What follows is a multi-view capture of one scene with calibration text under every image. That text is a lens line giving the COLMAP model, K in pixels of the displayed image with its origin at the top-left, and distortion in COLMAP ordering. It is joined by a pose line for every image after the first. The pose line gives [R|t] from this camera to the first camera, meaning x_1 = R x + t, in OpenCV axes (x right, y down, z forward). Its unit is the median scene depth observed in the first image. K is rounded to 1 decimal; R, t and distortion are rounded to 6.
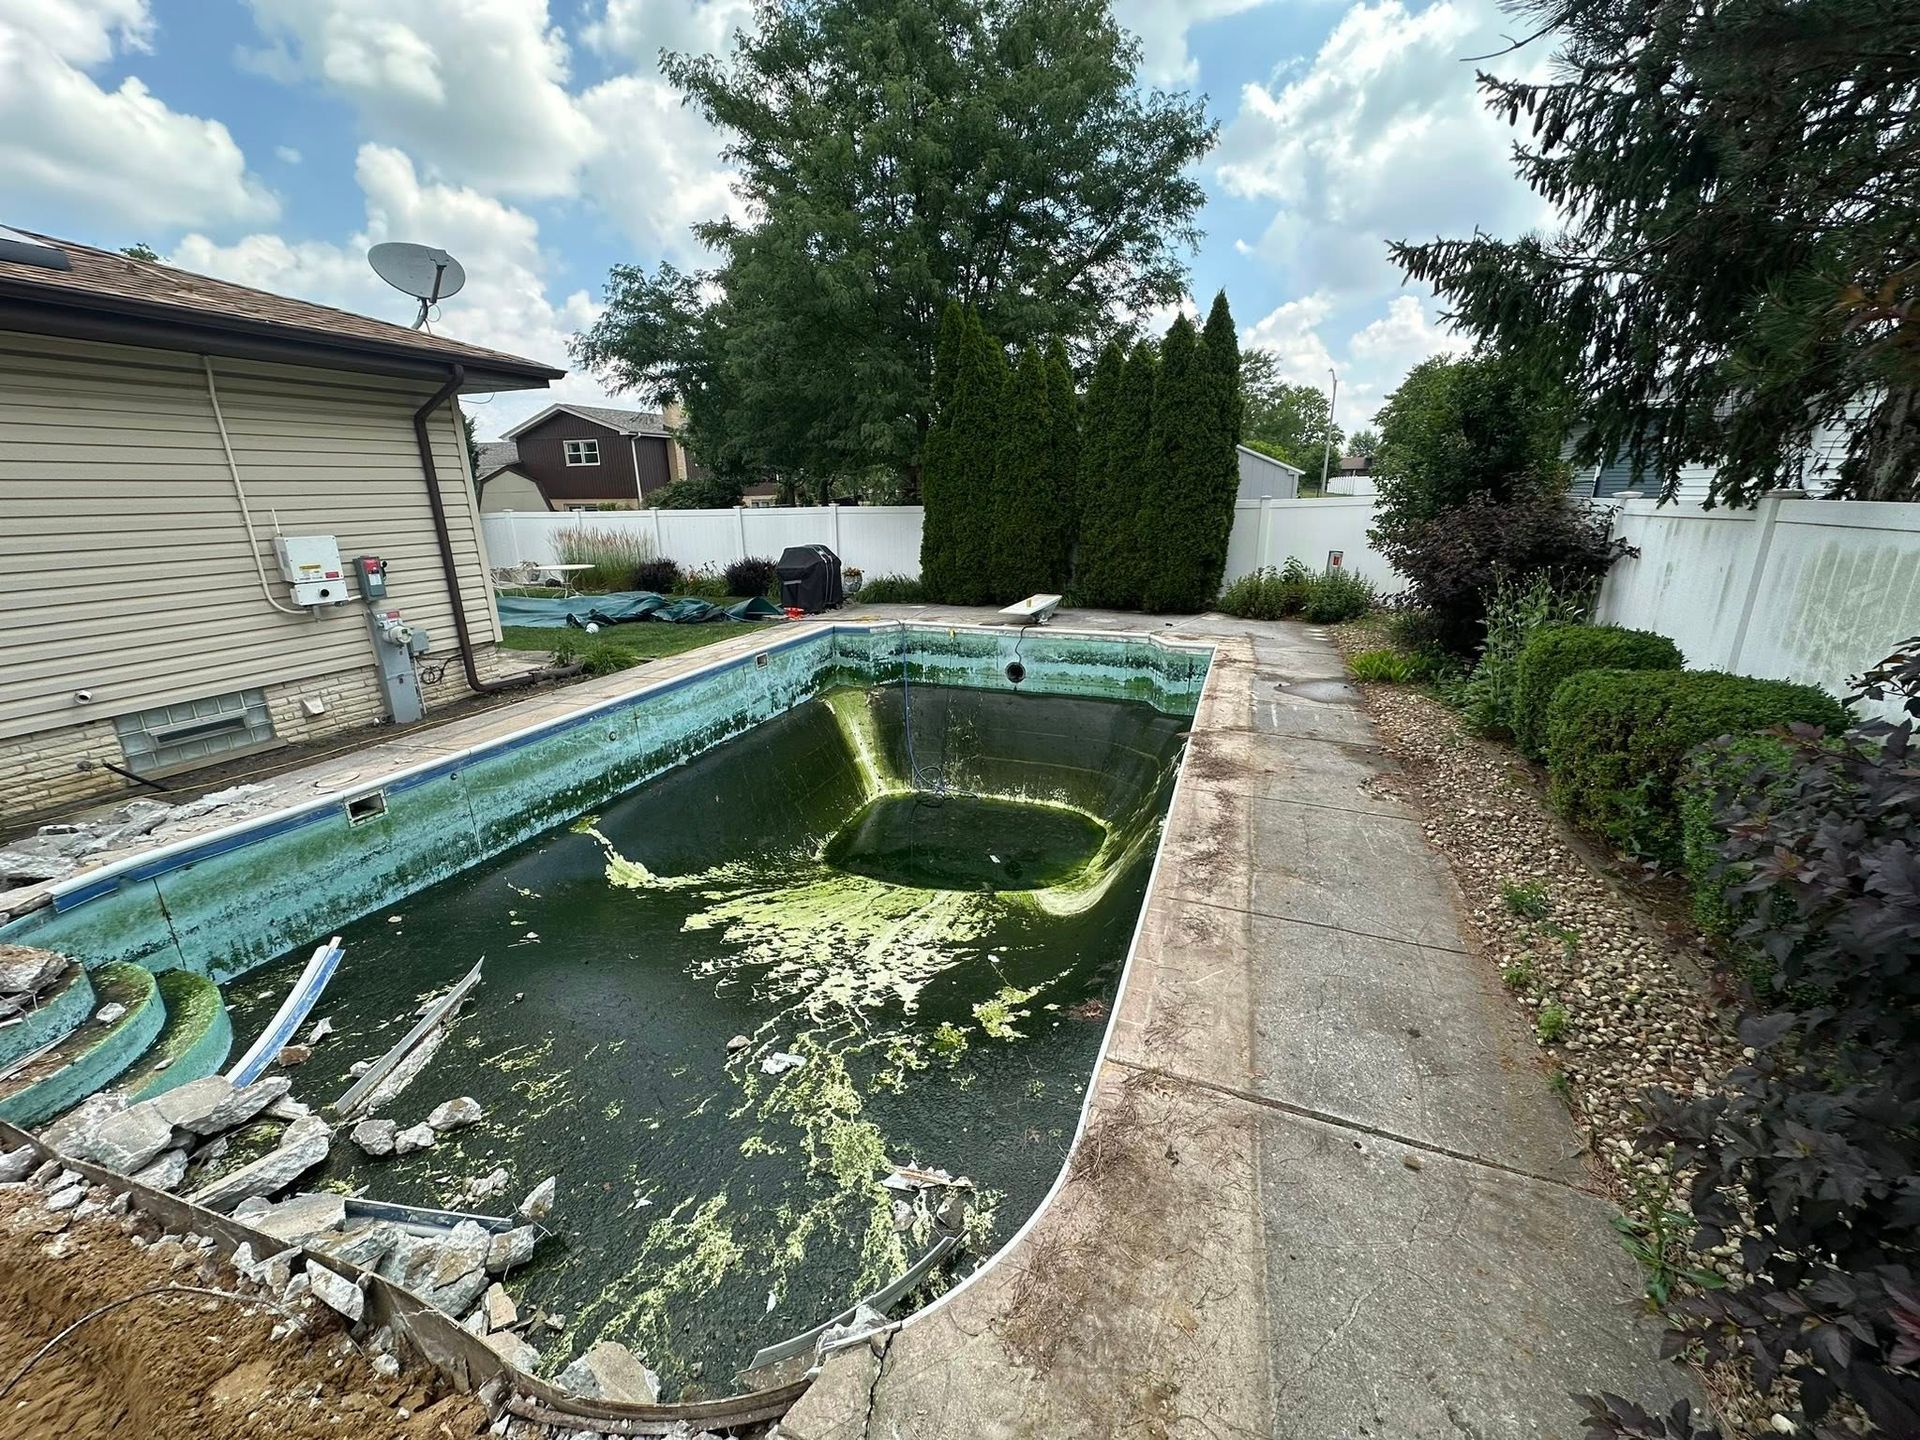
lens RADIAL K [[759.9, 0, 957.7], [0, 759.9, 745.3], [0, 0, 1]] dist [0.000732, 0.011508]
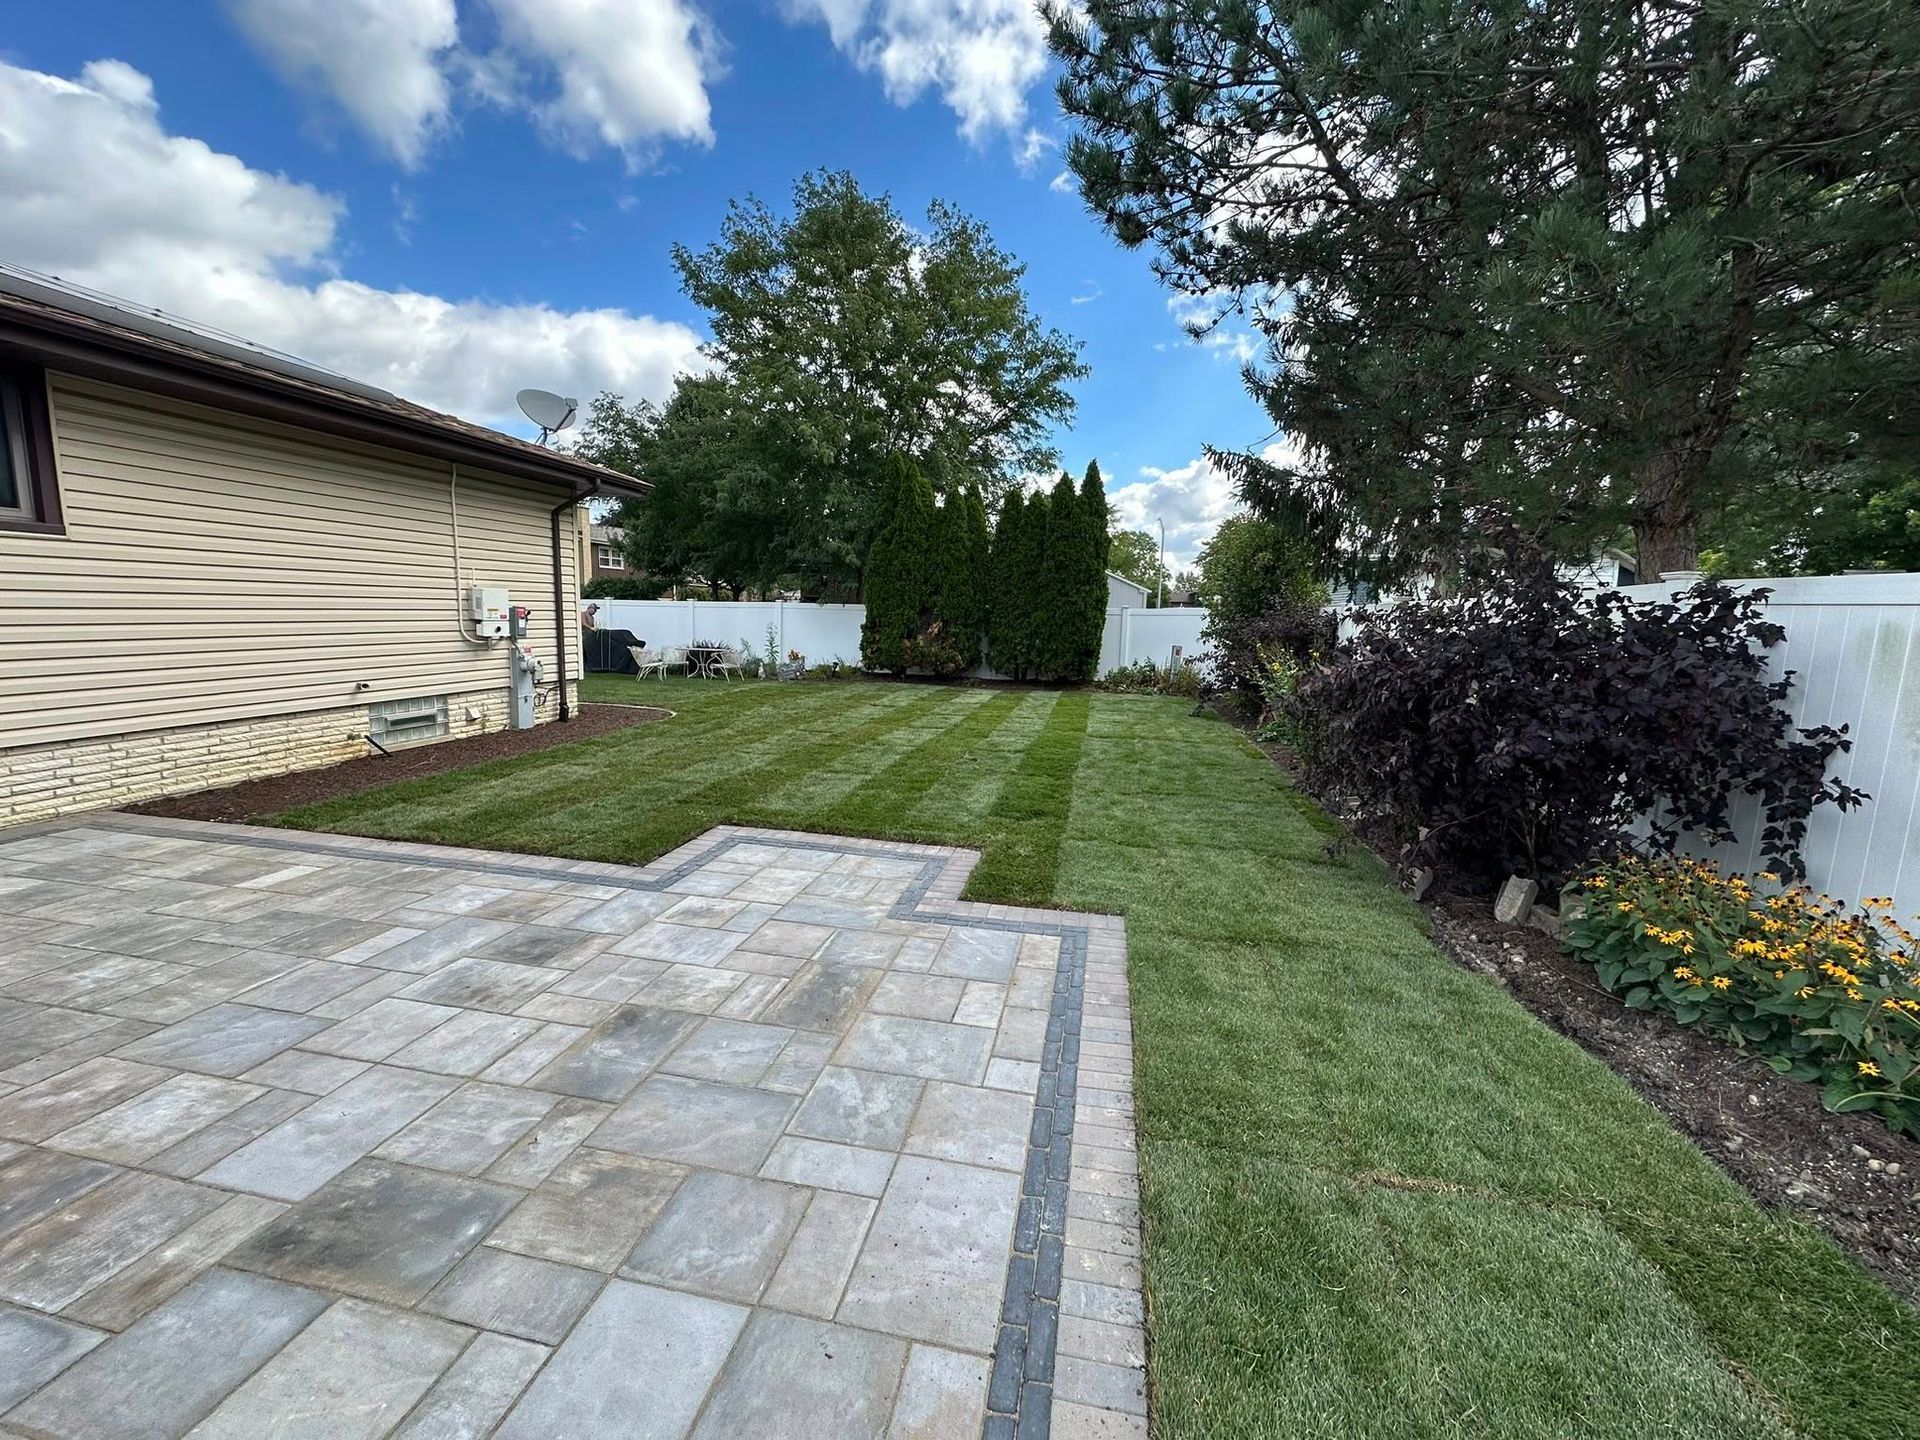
lens RADIAL K [[768.9, 0, 960.0], [0, 768.9, 720.0], [0, 0, 1]] dist [0.101658, 0.000034]
pose [[0.982772, 0.010639, 0.184516, -0.232588], [0.023468, 0.983078, -0.181678, 0.195079], [-0.183327, 0.182879, 0.965892, -0.401898]]
